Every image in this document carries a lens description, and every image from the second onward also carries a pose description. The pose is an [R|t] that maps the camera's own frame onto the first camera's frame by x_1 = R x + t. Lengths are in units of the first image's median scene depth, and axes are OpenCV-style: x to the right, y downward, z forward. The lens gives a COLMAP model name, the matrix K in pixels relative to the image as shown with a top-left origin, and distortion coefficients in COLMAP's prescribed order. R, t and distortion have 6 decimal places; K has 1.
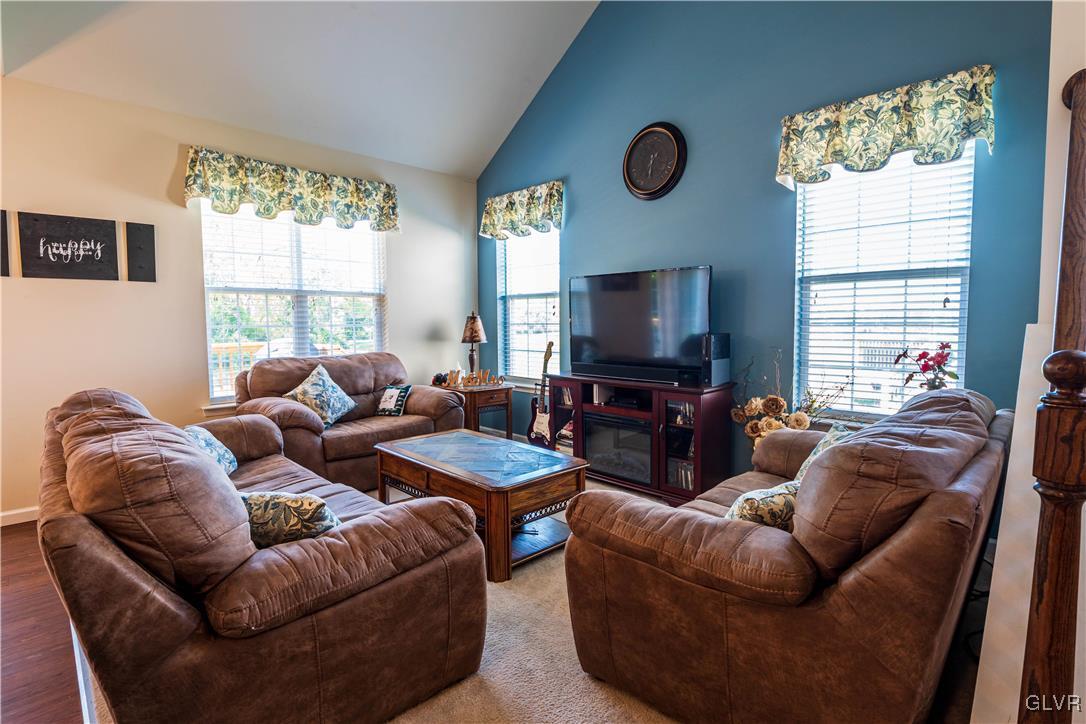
lens RADIAL K [[532.0, 0, 542.3], [0, 532.0, 356.6], [0, 0, 1]] dist [-0.016037, 0.000067]
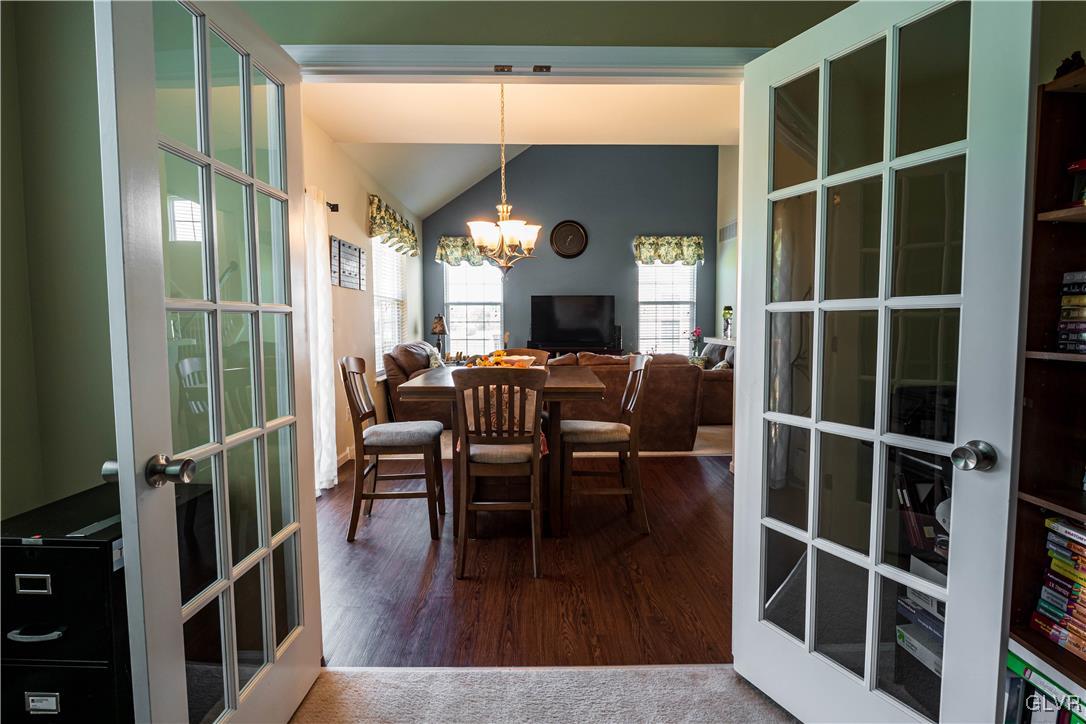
lens RADIAL K [[532.0, 0, 542.3], [0, 532.0, 356.6], [0, 0, 1]] dist [-0.016037, 0.000067]
pose [[0.689046, -0.044634, 0.723342, -1.546007], [0.046233, 0.998776, 0.017588, 0.035279], [-0.723242, 0.021323, 0.690266, -0.339123]]
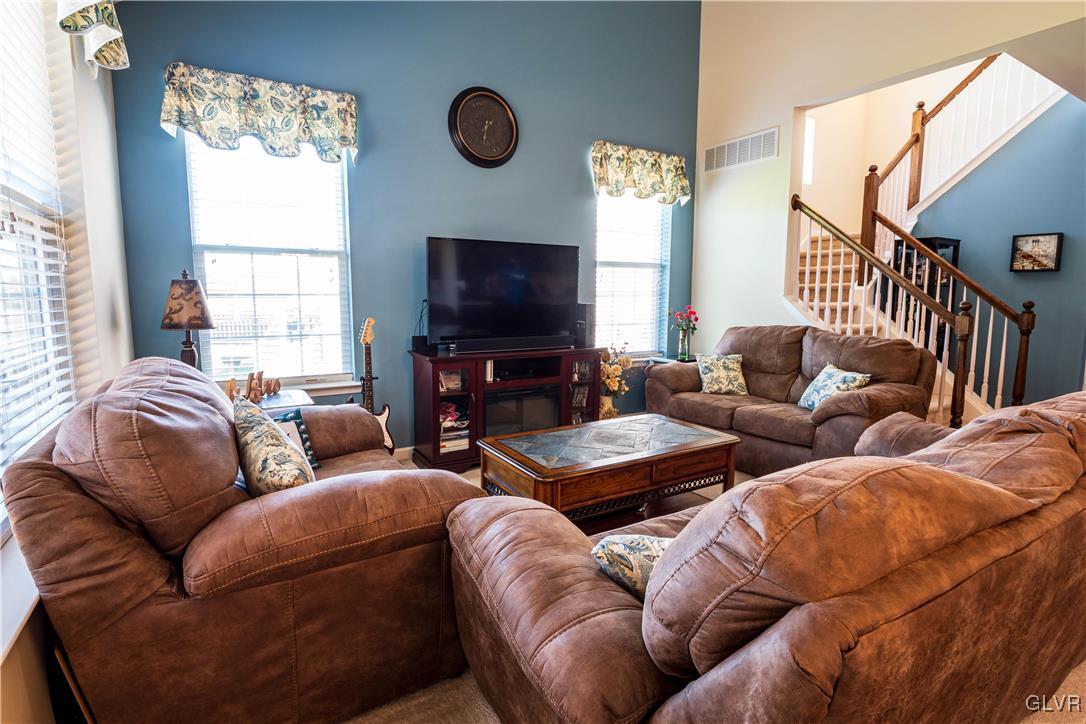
lens RADIAL K [[532.0, 0, 542.3], [0, 532.0, 356.6], [0, 0, 1]] dist [-0.016037, 0.000067]
pose [[0.222120, -0.105427, 0.969303, -0.891434], [0.059084, 0.993765, 0.094548, -0.041151], [-0.973228, 0.036269, 0.226964, 0.812637]]
